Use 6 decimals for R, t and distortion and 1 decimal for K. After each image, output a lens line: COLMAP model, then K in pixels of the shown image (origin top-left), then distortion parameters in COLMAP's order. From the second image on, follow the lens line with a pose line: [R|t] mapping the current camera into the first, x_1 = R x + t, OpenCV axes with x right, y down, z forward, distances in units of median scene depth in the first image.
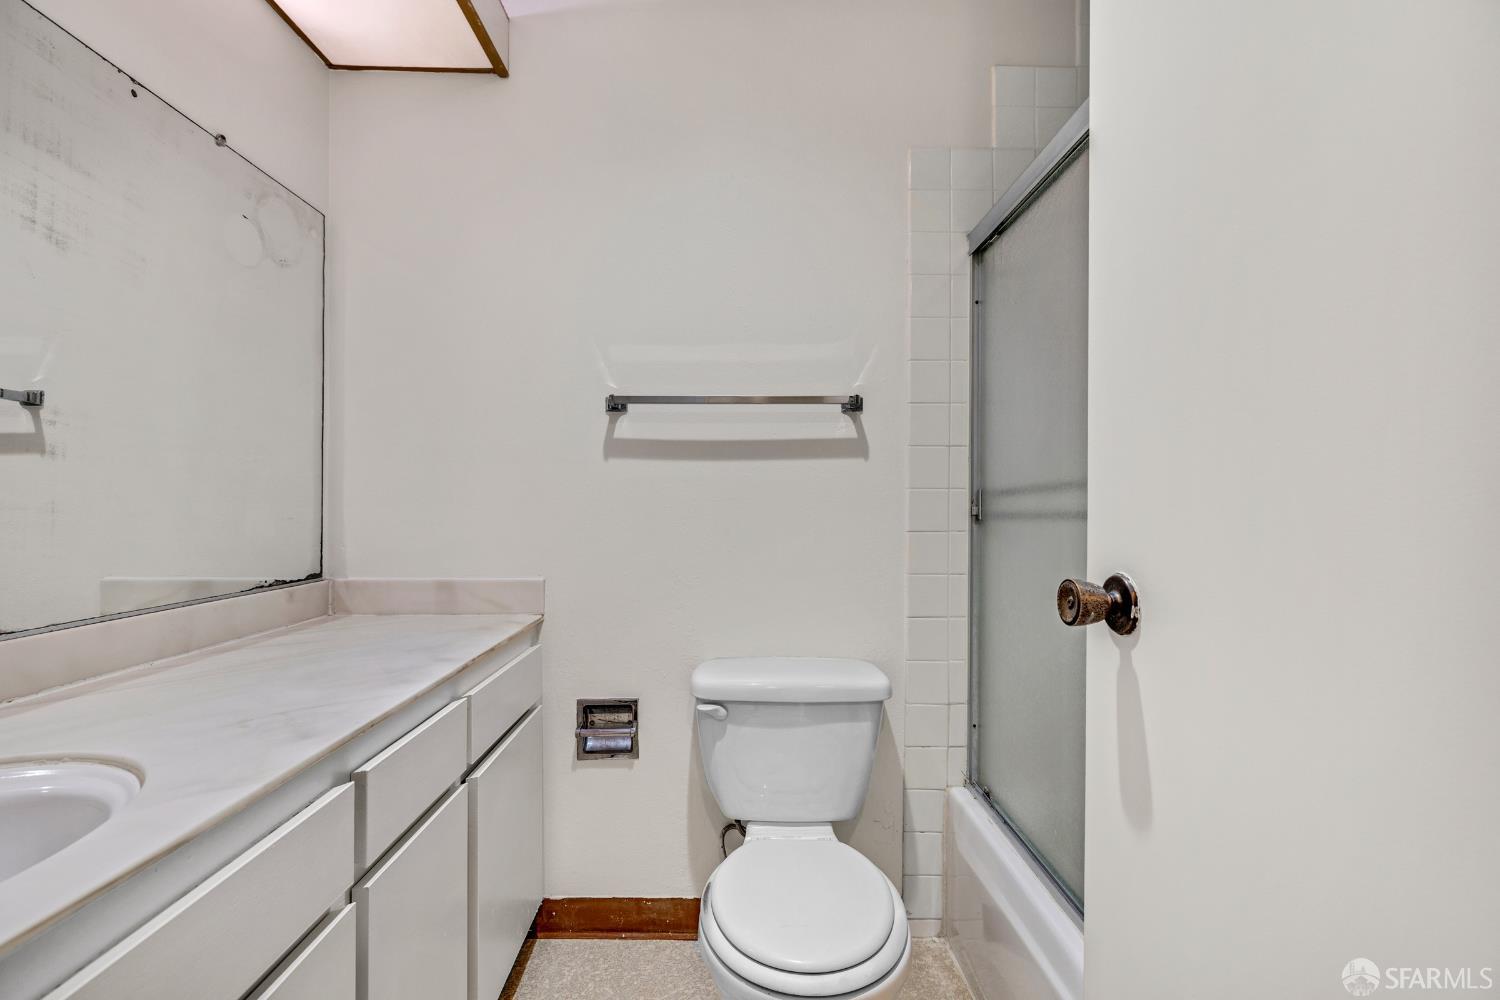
lens RADIAL K [[632.4, 0, 749.1], [0, 632.4, 501.7], [0, 0, 1]] dist [0.000677, -0.000096]
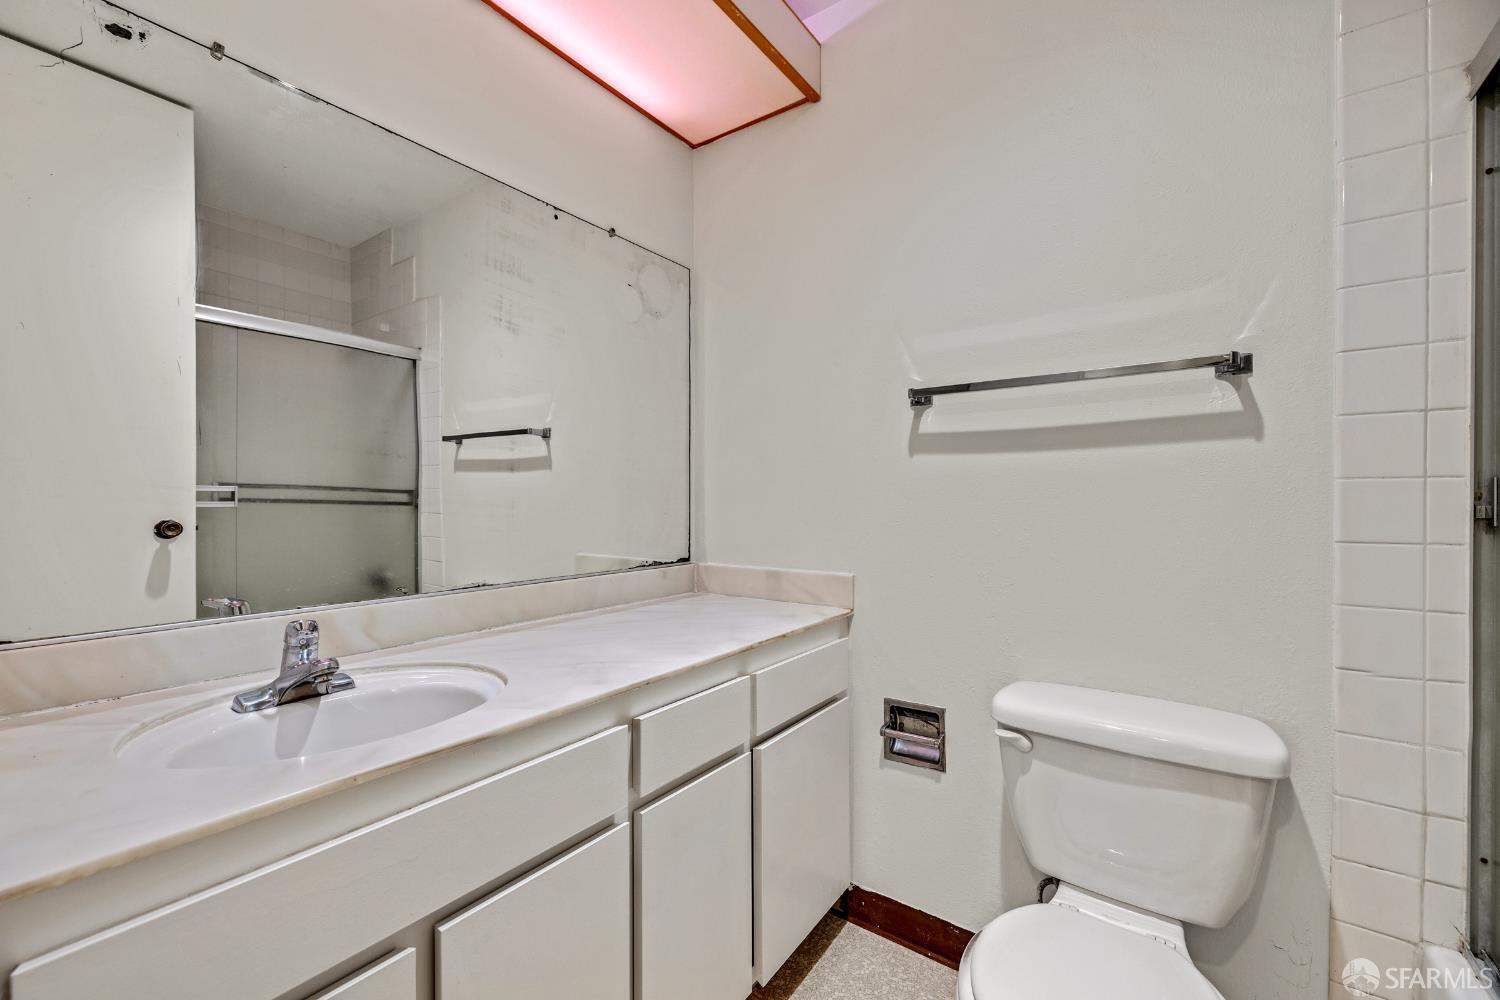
lens RADIAL K [[632.4, 0, 745.4], [0, 632.4, 501.5], [0, 0, 1]] dist [0.000677, -0.000096]
pose [[0.795841, -0.001898, -0.605503, 0.166781], [0.004319, 0.999987, 0.002542, -0.000711], [0.605490, -0.004638, 0.795839, 0.079149]]
